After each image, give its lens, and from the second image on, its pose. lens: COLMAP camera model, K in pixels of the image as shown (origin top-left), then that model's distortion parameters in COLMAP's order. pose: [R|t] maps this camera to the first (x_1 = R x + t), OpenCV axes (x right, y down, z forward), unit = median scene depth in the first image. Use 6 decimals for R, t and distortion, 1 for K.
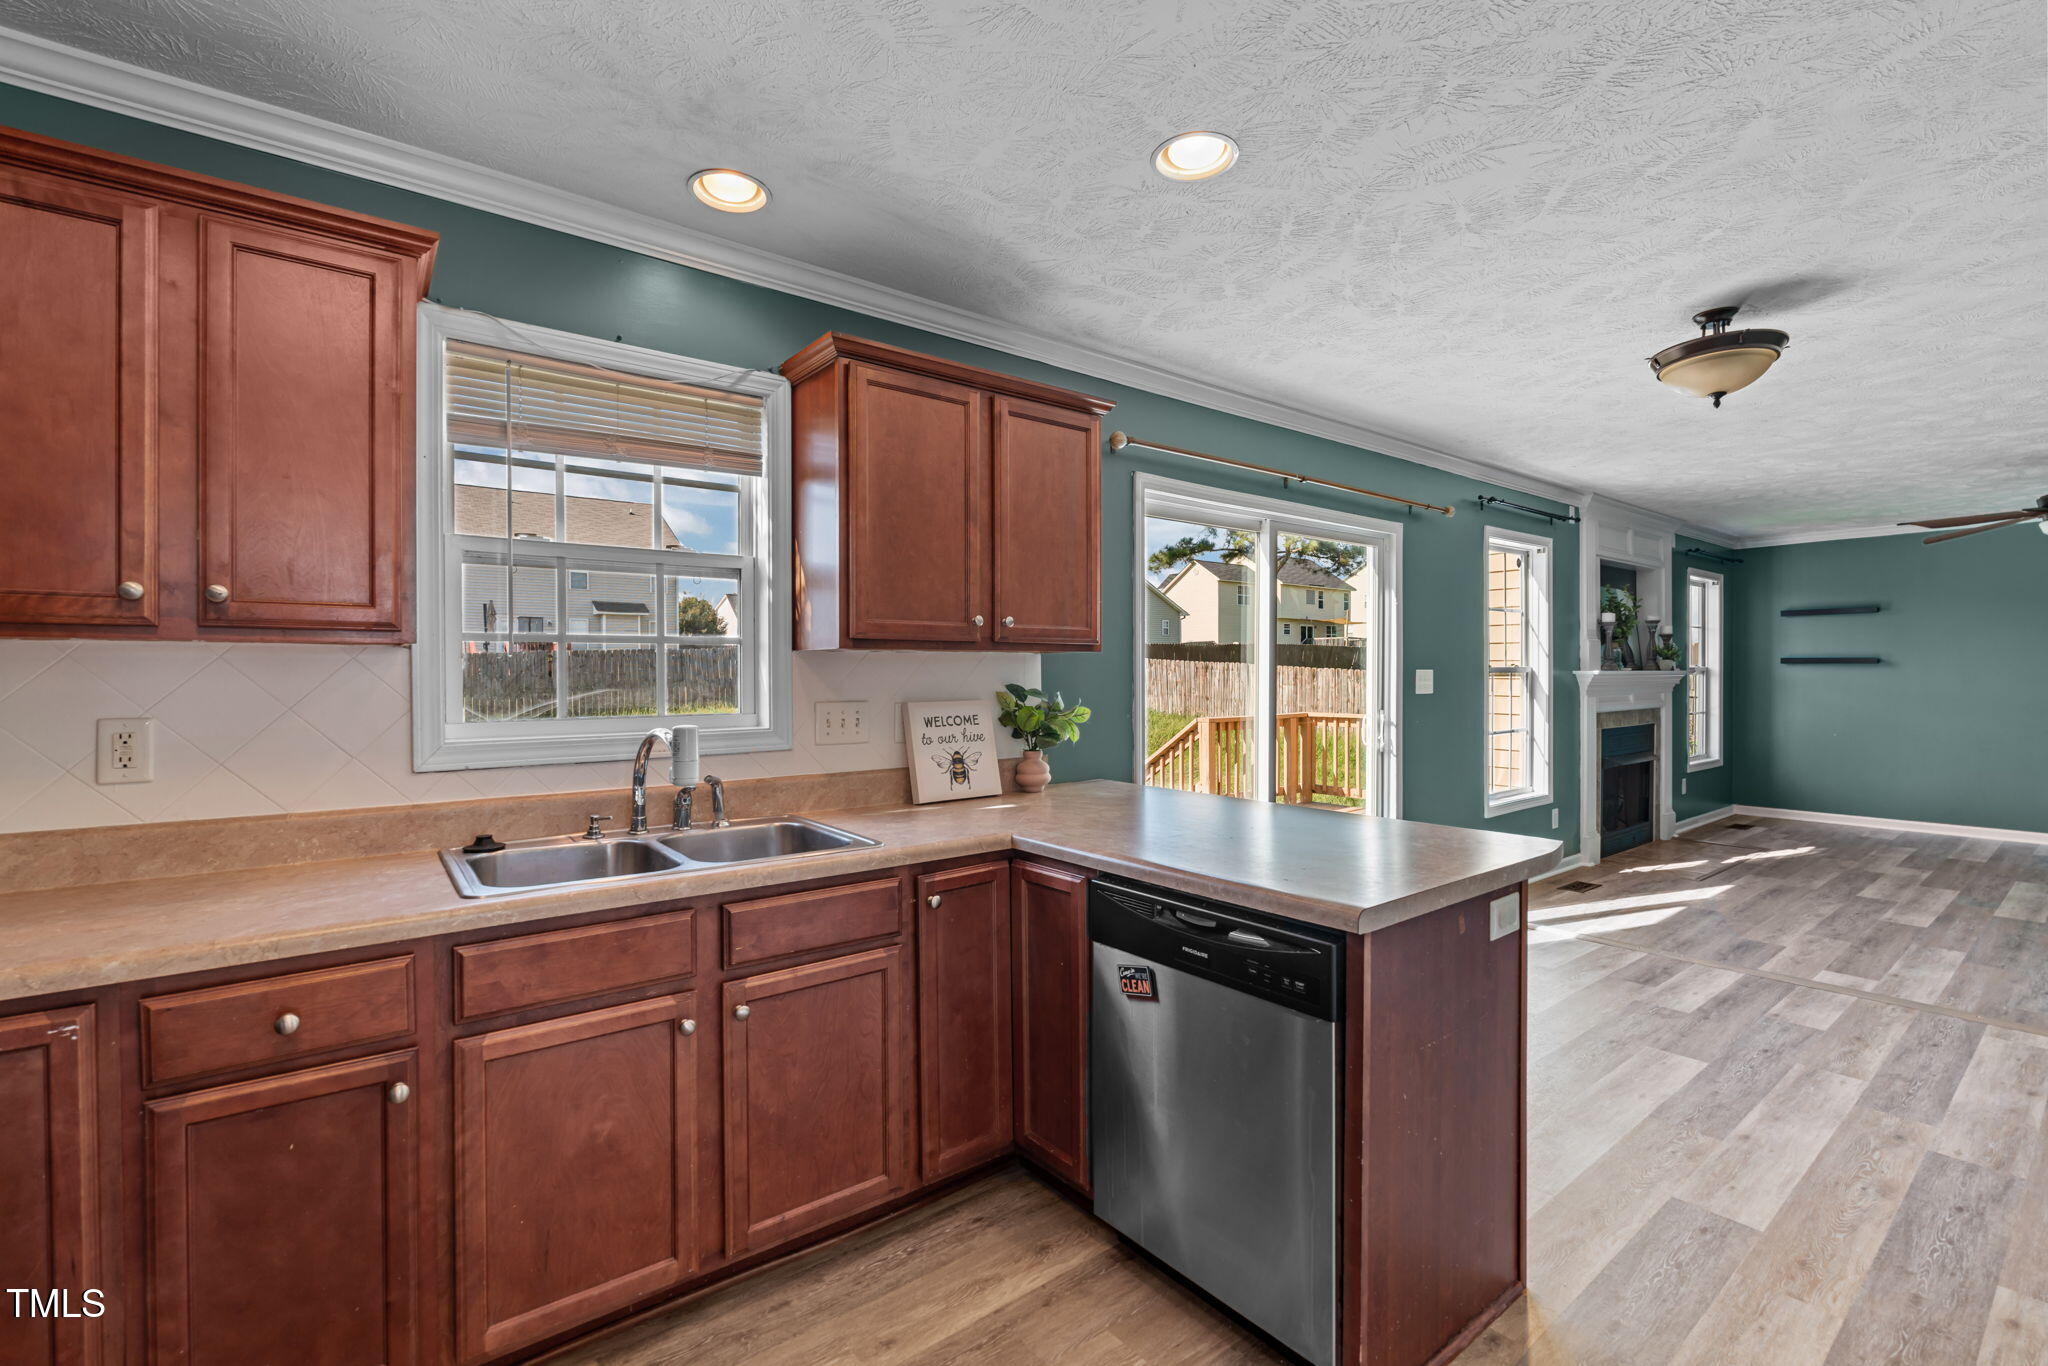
lens RADIAL K [[900.2, 0, 1005.0], [0, 900.2, 681.3], [0, 0, 1]] dist [-0.011326, 0.001574]
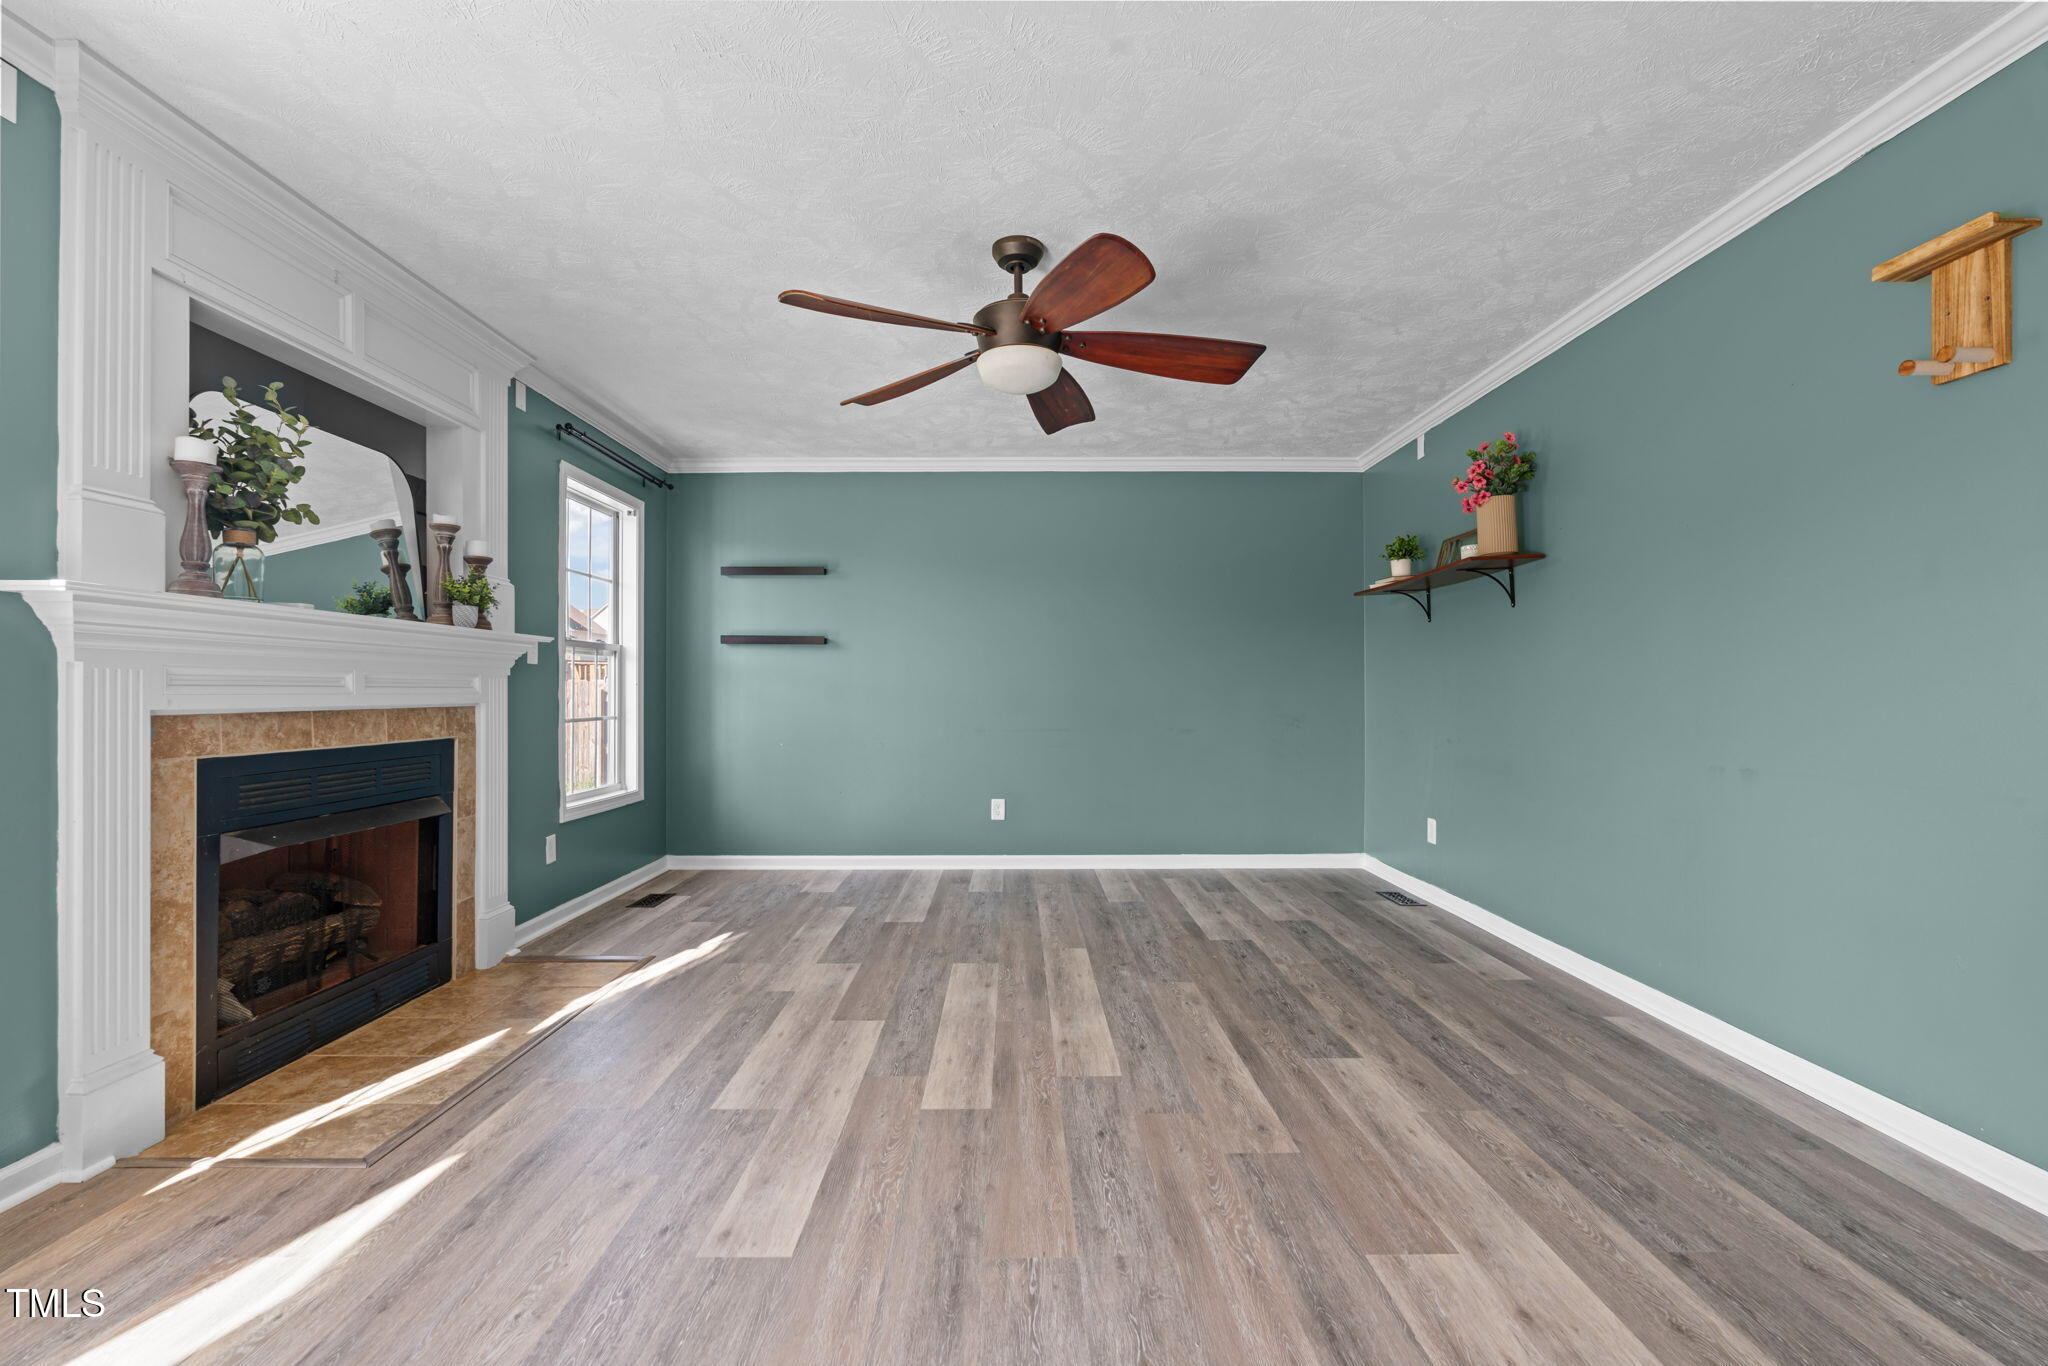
lens RADIAL K [[900.2, 0, 1019.5], [0, 900.2, 687.4], [0, 0, 1]] dist [-0.011326, 0.001574]
pose [[0.605269, 0.008007, 0.795980, 0.515528], [0.004366, 0.999901, -0.013378, 0.027121], [-0.796009, 0.011573, 0.605174, 0.450549]]
